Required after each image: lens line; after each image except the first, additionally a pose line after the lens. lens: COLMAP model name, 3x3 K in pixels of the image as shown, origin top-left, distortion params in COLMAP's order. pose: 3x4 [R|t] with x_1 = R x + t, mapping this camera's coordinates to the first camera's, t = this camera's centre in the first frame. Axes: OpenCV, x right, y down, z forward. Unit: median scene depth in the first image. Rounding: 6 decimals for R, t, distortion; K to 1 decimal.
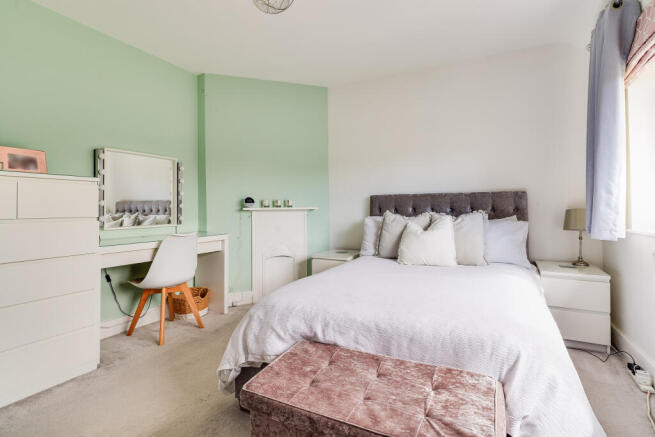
lens RADIAL K [[322.2, 0, 326.9], [0, 322.2, 209.9], [0, 0, 1]] dist [0.003054, 0.000410]
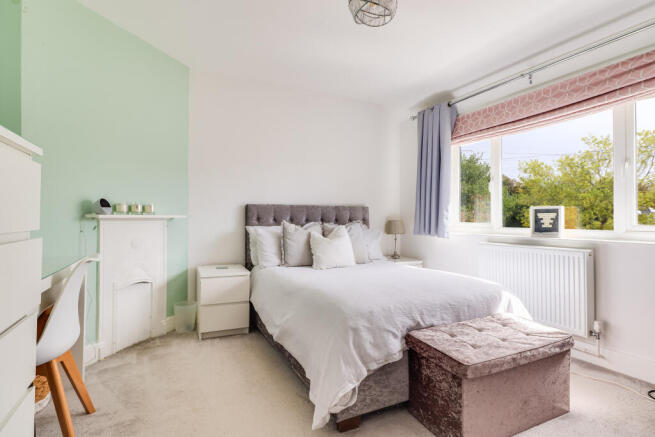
lens RADIAL K [[343.7, 0, 327.0], [0, 343.7, 218.6], [0, 0, 1]] dist [-0.027813, -0.000323]
pose [[0.595740, 0.012215, 0.803084, -0.601415], [-0.006335, 0.999925, -0.010509, 0.007217], [-0.803152, 0.001173, 0.595773, 0.247988]]
